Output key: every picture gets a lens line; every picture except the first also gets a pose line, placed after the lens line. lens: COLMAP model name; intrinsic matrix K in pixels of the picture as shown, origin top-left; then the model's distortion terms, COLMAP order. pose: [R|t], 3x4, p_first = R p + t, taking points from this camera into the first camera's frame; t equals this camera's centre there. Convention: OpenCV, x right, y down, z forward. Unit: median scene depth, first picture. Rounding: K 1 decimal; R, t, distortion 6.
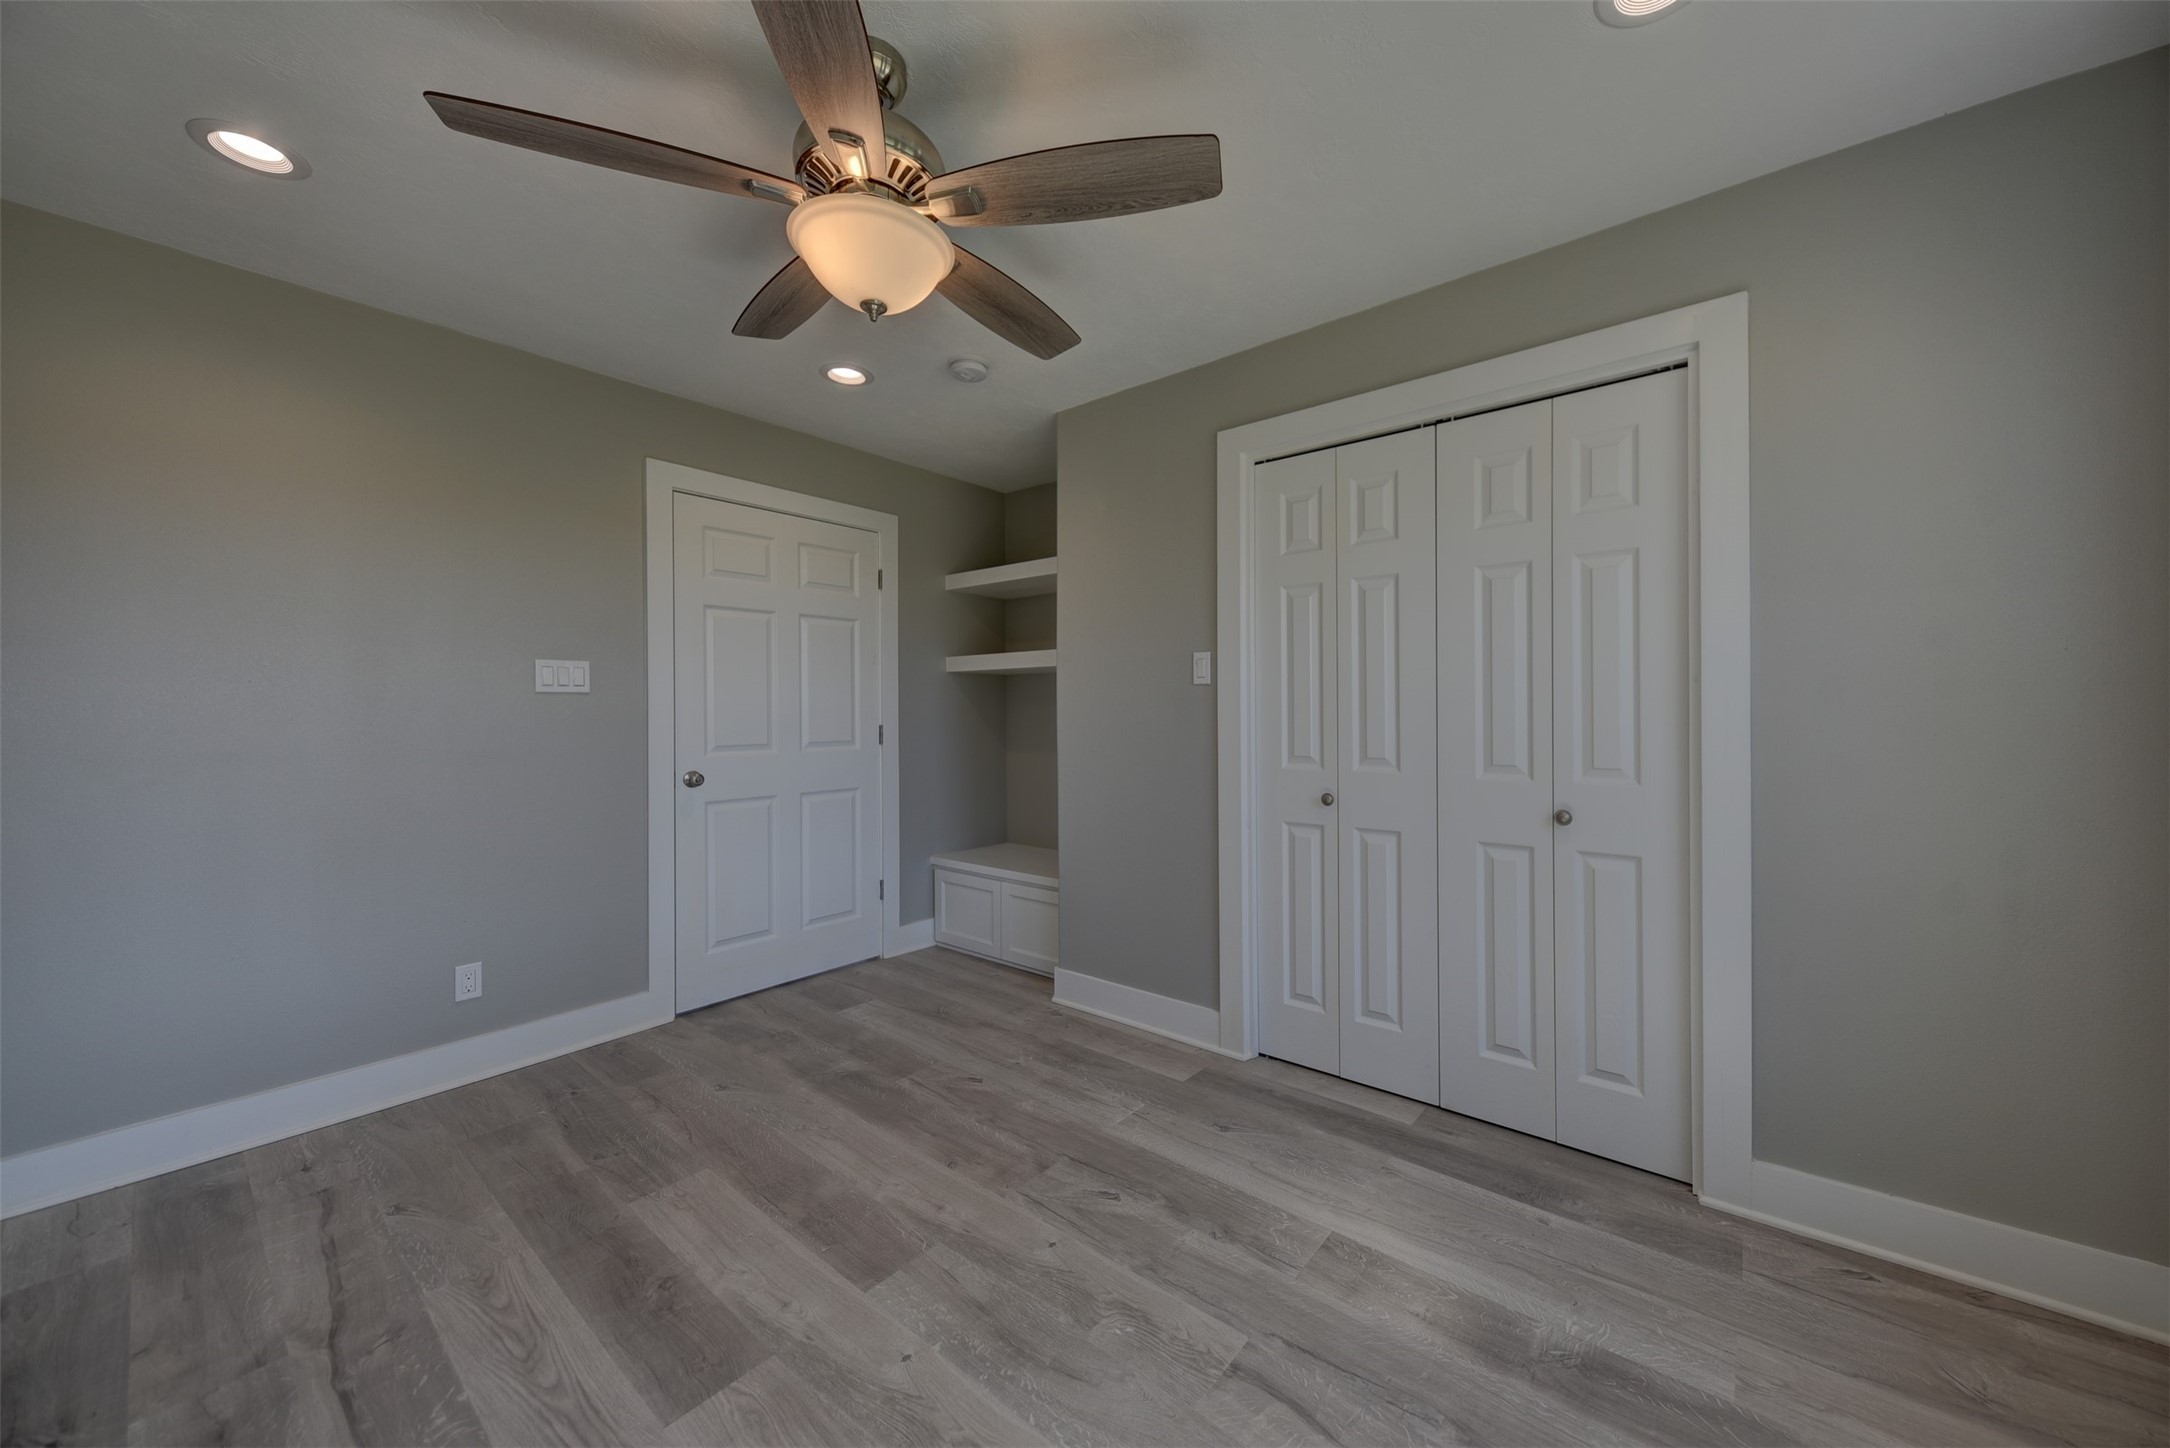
lens RADIAL K [[803.8, 0, 1109.7], [0, 803.8, 720.5], [0, 0, 1]] dist [0.014490, -0.007556]
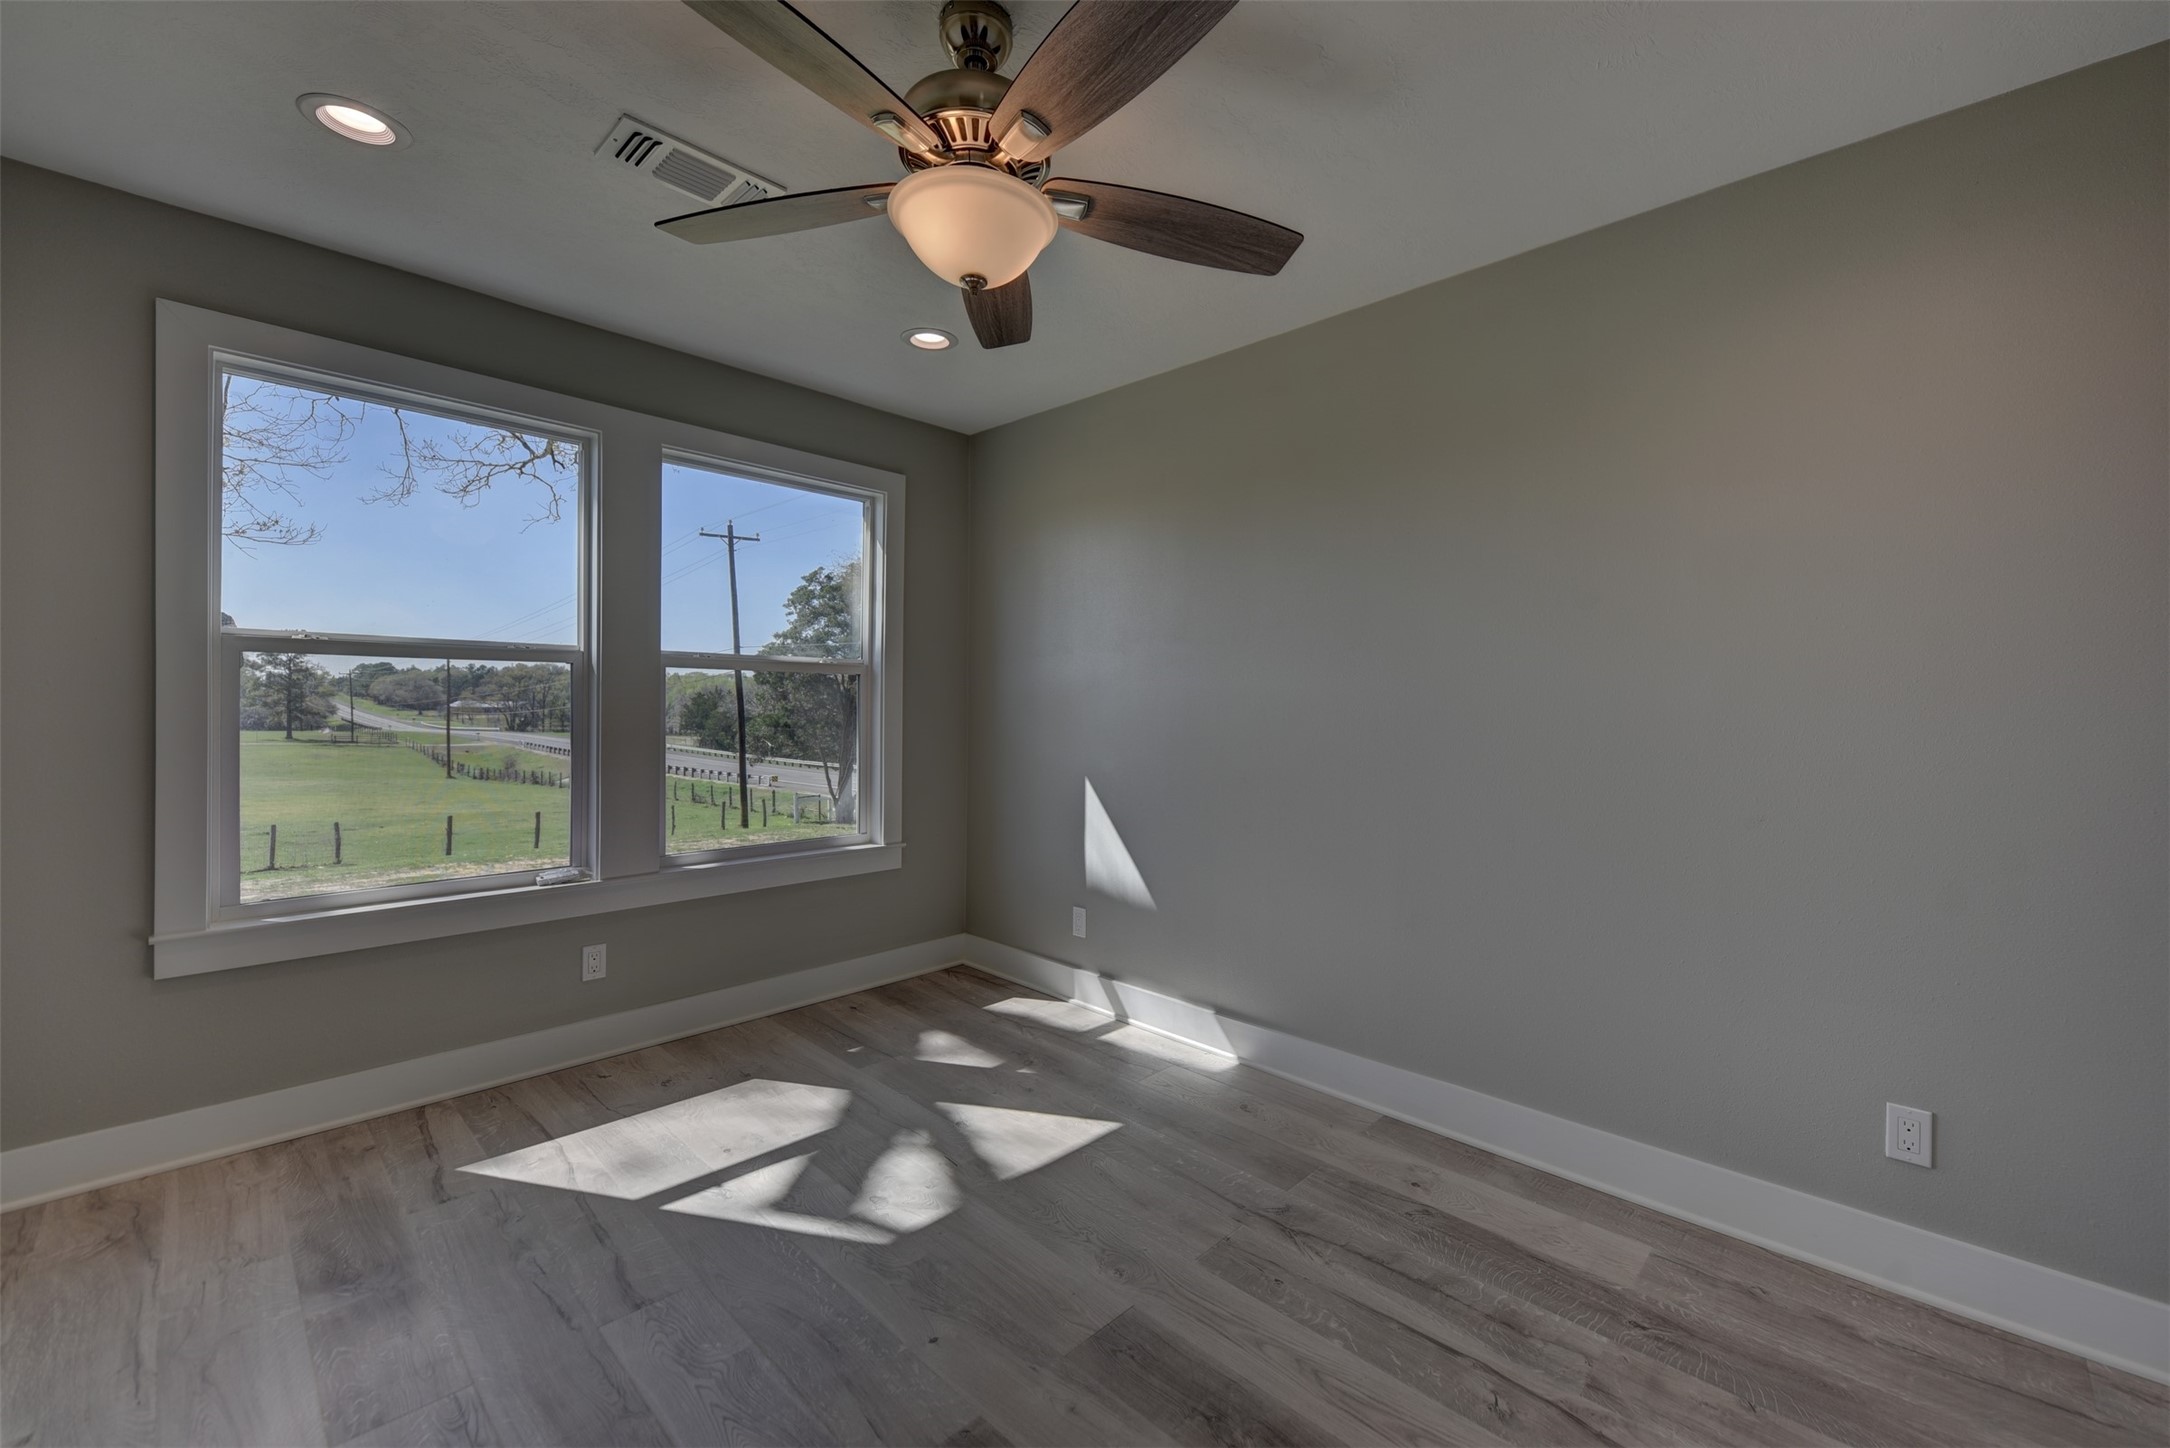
lens RADIAL K [[841.2, 0, 1084.8], [0, 841.2, 710.7], [0, 0, 1]] dist [0.001039, -0.000021]
pose [[-0.995744, -0.005467, 0.092004, -0.531040], [-0.004305, 0.999909, 0.012816, -0.019068], [-0.092066, 0.012365, -0.995676, 2.016331]]
